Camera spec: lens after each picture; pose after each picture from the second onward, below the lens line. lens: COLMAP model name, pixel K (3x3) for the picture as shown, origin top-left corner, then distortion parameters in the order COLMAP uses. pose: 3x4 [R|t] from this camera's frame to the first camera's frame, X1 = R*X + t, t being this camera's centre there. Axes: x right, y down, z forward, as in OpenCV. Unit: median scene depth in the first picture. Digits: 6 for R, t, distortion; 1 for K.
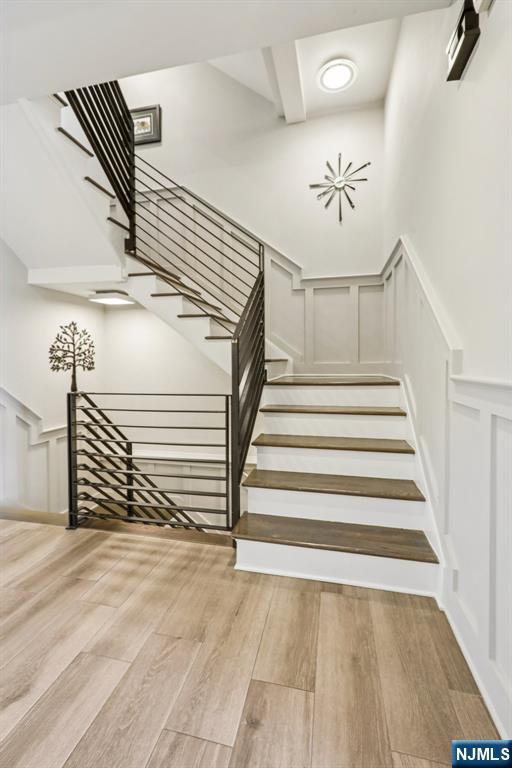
lens RADIAL K [[345.6, 0, 249.8], [0, 345.6, 367.5], [0, 0, 1]] dist [-0.000480, 0.000751]
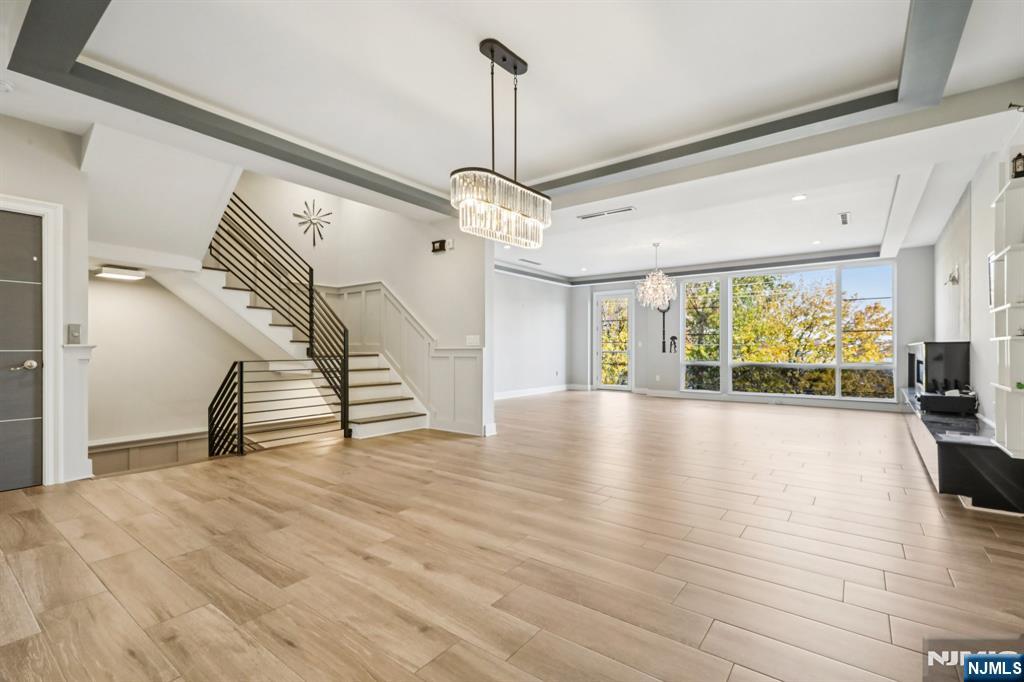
lens RADIAL K [[456.9, 0, 514.5], [0, 456.9, 344.3], [0, 0, 1]] dist [-0.002785, -0.000020]
pose [[0.398474, 0.017200, 0.917018, -1.458194], [0.009510, 0.999693, -0.022883, 0.046094], [-0.917130, 0.017839, 0.398188, -0.654663]]
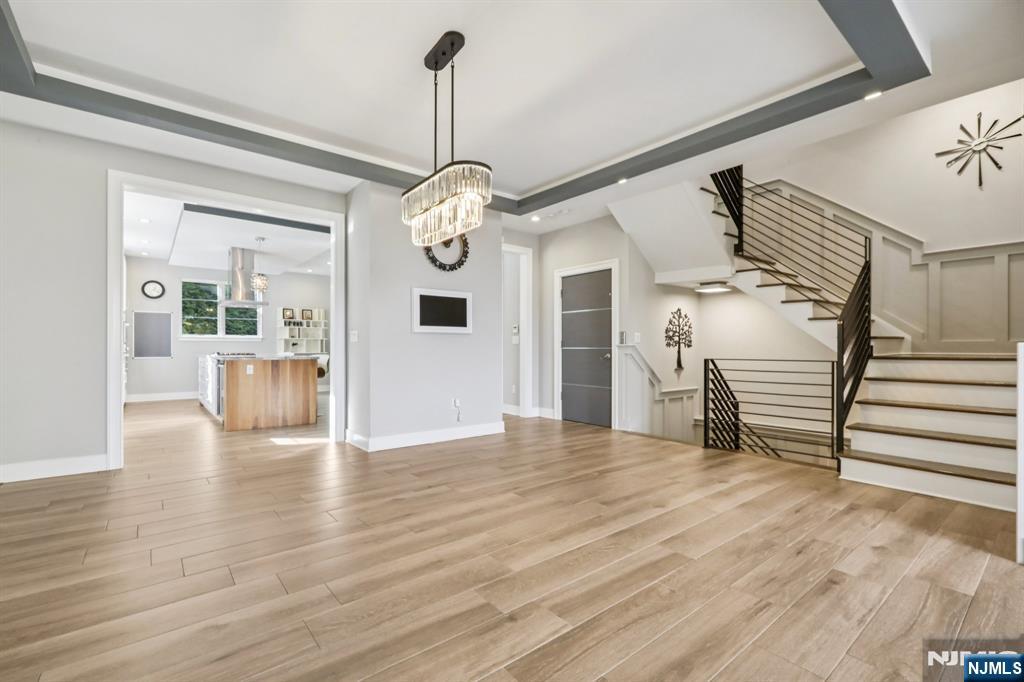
lens RADIAL K [[453.4, 0, 510.5], [0, 453.4, 344.2], [0, 0, 1]] dist [-0.001001, 0.000616]
pose [[0.791453, 0.004465, -0.611214, 0.016255], [-0.015715, 0.999791, -0.013047, 0.039528], [0.611028, 0.019931, 0.791358, -0.900767]]
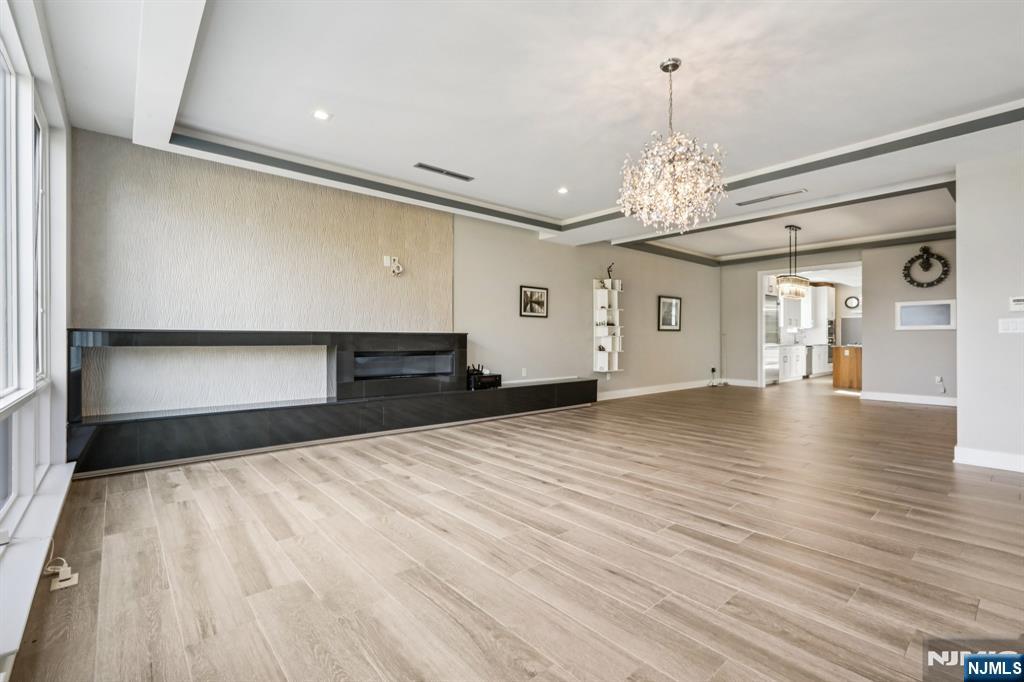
lens RADIAL K [[458.5, 0, 512.0], [0, 458.5, 341.0], [0, 0, 1]] dist [-0.000762, 0.000127]
pose [[-0.579706, 0.010355, -0.814760, 2.155545], [-0.007222, 0.999815, 0.017845, 0.010495], [0.814793, 0.016229, -0.579524, -0.079056]]
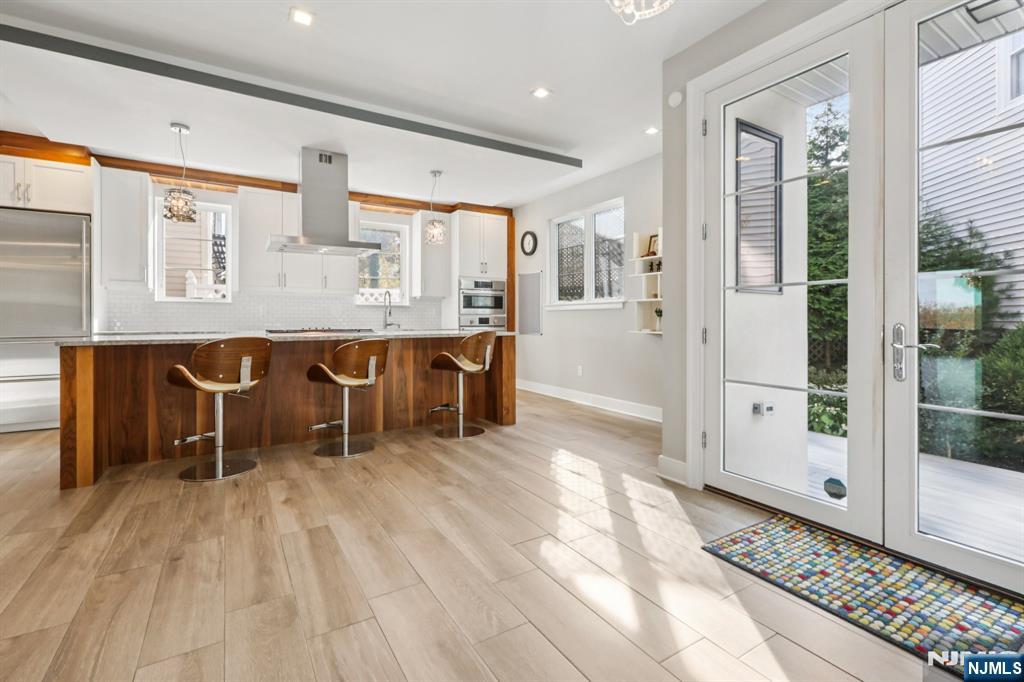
lens RADIAL K [[460.5, 0, 515.8], [0, 460.5, 322.7], [0, 0, 1]] dist [0.001114, 0.000436]
pose [[-0.698649, 0.012288, -0.715359, -2.035596], [-0.005446, 0.999732, 0.022492, 0.020316], [0.715444, 0.019610, -0.698395, 1.648814]]
